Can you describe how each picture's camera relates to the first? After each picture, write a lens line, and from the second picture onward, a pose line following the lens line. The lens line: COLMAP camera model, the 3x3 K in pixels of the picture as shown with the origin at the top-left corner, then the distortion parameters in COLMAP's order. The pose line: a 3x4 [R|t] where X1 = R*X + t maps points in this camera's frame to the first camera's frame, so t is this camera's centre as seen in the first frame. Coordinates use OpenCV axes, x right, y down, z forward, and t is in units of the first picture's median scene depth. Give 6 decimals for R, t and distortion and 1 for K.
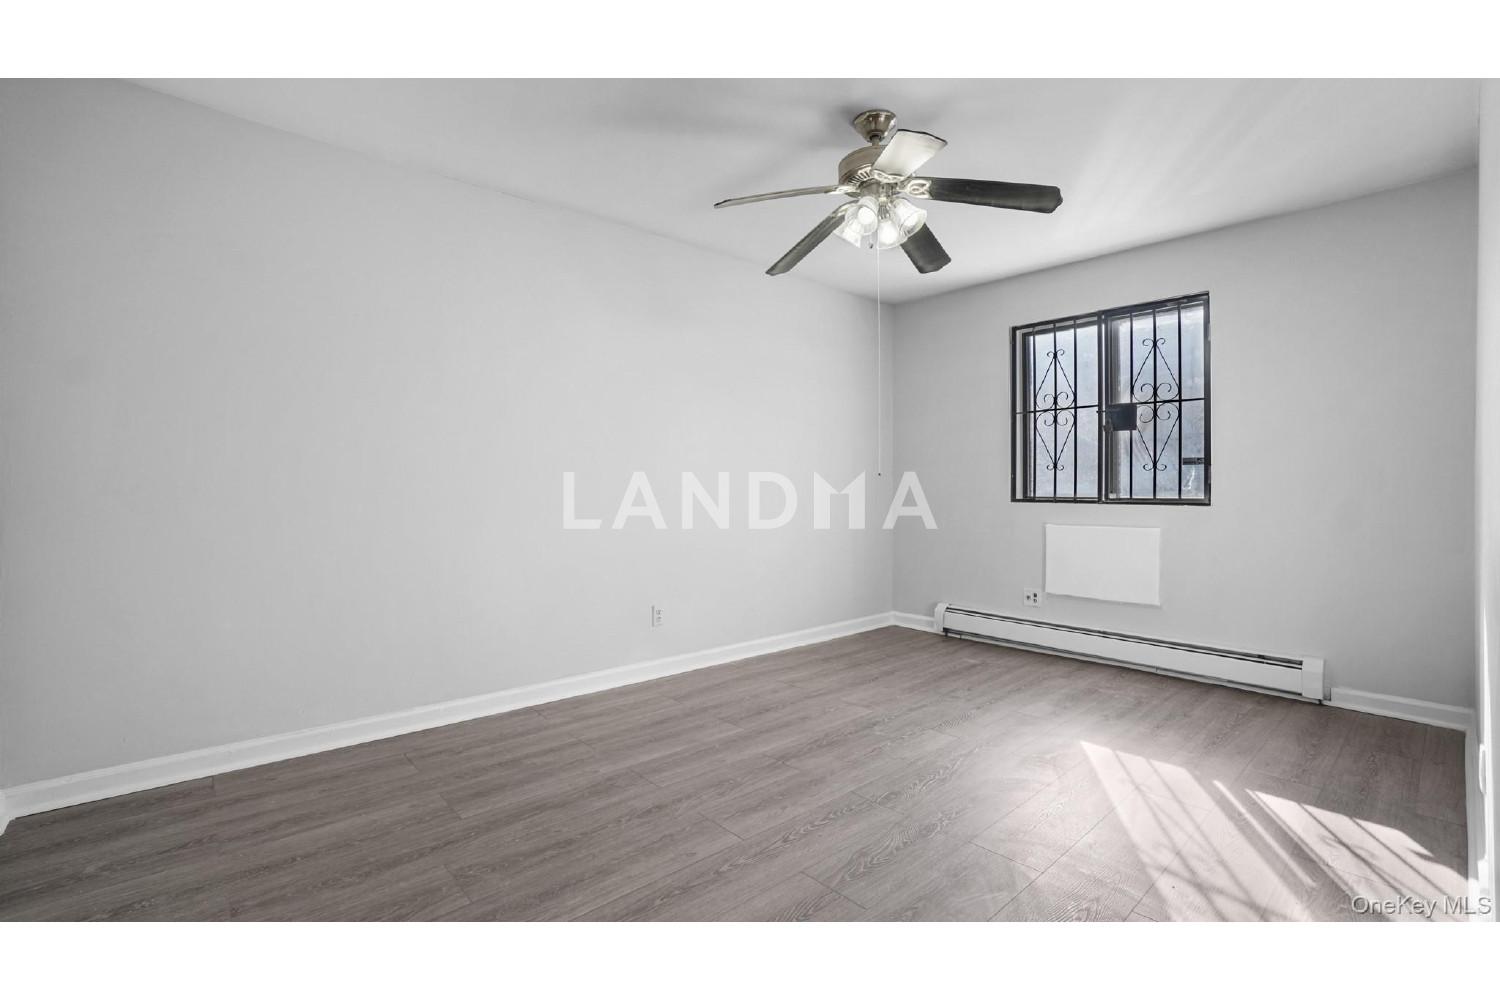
lens RADIAL K [[670.9, 0, 750.0], [0, 670.9, 500.0], [0, 0, 1]] dist [-0.000918, 0.000117]
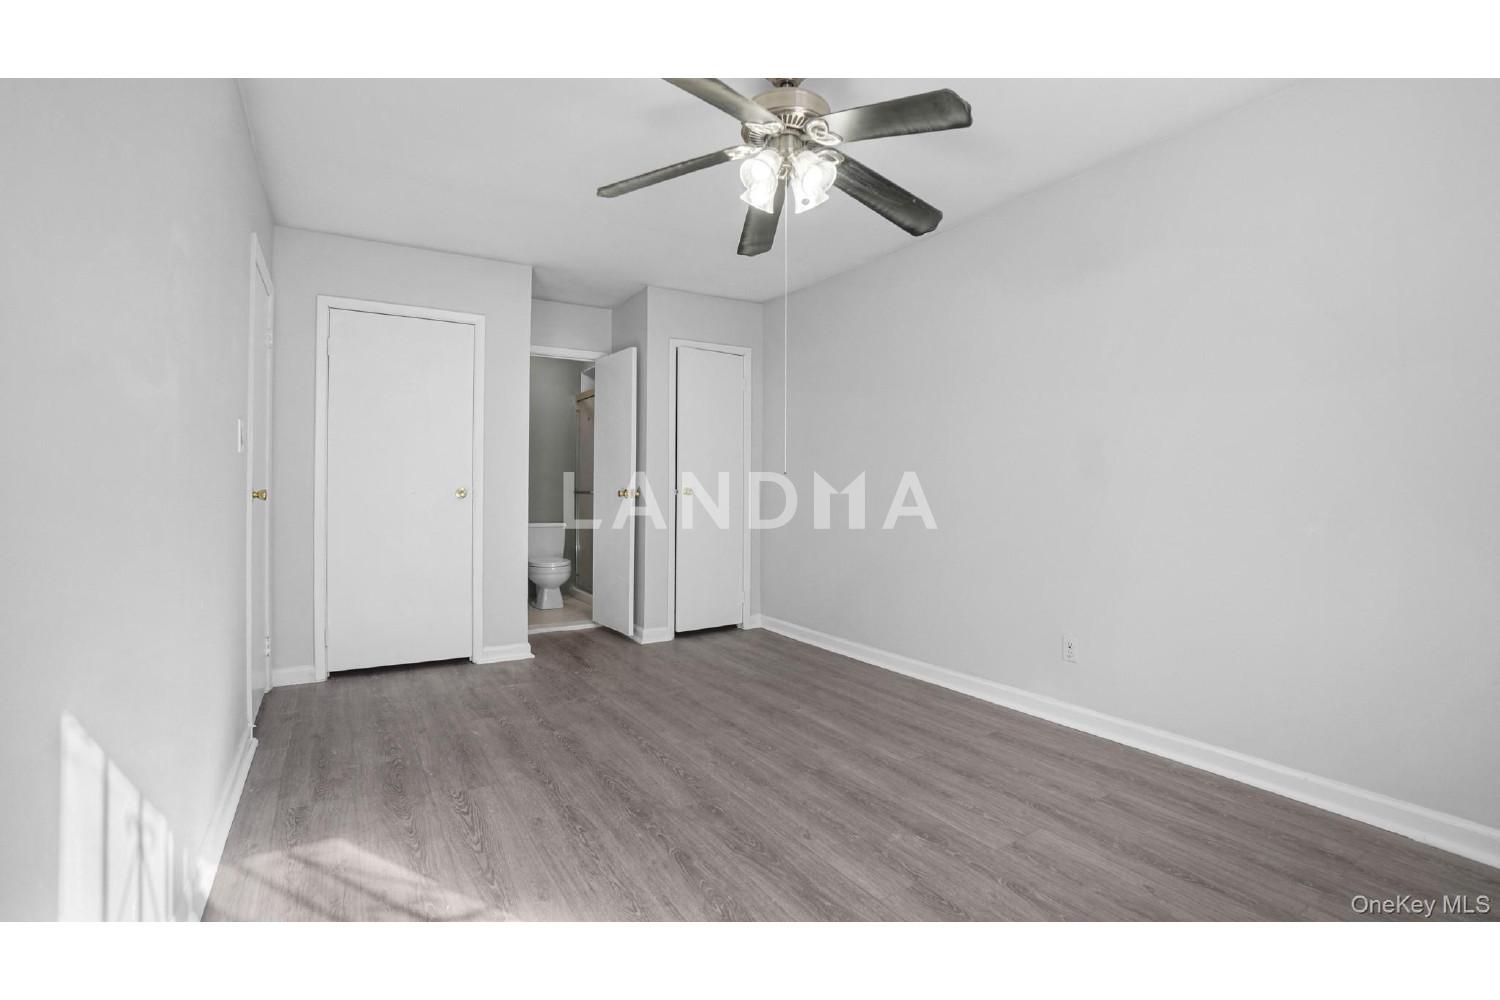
lens RADIAL K [[670.9, 0, 750.0], [0, 670.9, 500.0], [0, 0, 1]] dist [-0.000918, 0.000117]
pose [[-0.199460, -0.002009, -0.979904, 0.782274], [-0.013269, 0.999912, 0.000651, 0.000401], [0.979816, 0.013132, -0.199469, 0.852702]]
